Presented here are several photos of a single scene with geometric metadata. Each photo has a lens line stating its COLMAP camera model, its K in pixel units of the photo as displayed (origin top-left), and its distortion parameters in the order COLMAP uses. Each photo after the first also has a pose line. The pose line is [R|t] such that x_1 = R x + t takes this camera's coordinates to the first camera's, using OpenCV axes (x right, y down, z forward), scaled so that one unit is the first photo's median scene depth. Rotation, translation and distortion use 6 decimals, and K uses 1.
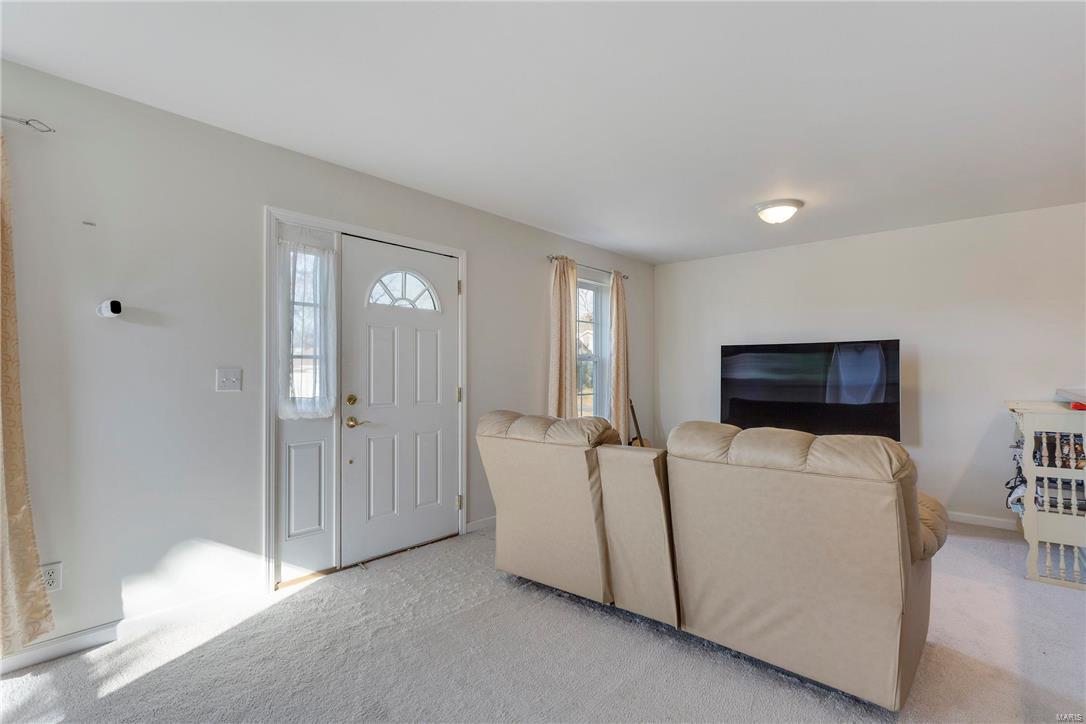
lens RADIAL K [[524.0, 0, 534.0], [0, 524.0, 361.6], [0, 0, 1]] dist [0.010525, -0.000367]
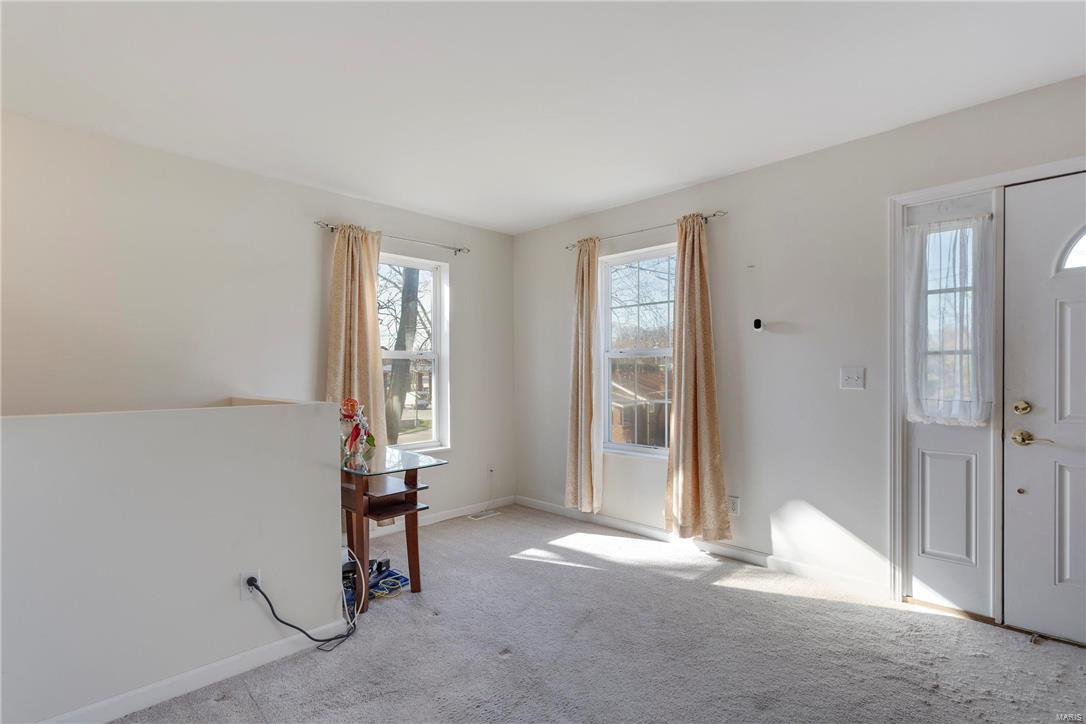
lens RADIAL K [[524.0, 0, 538.9], [0, 524.0, 373.4], [0, 0, 1]] dist [0.010525, -0.000367]
pose [[-0.060288, 0.003766, -0.998174, 0.473368], [0.029184, 0.999572, 0.002008, 0.004111], [0.997754, -0.029009, -0.060372, 0.400722]]
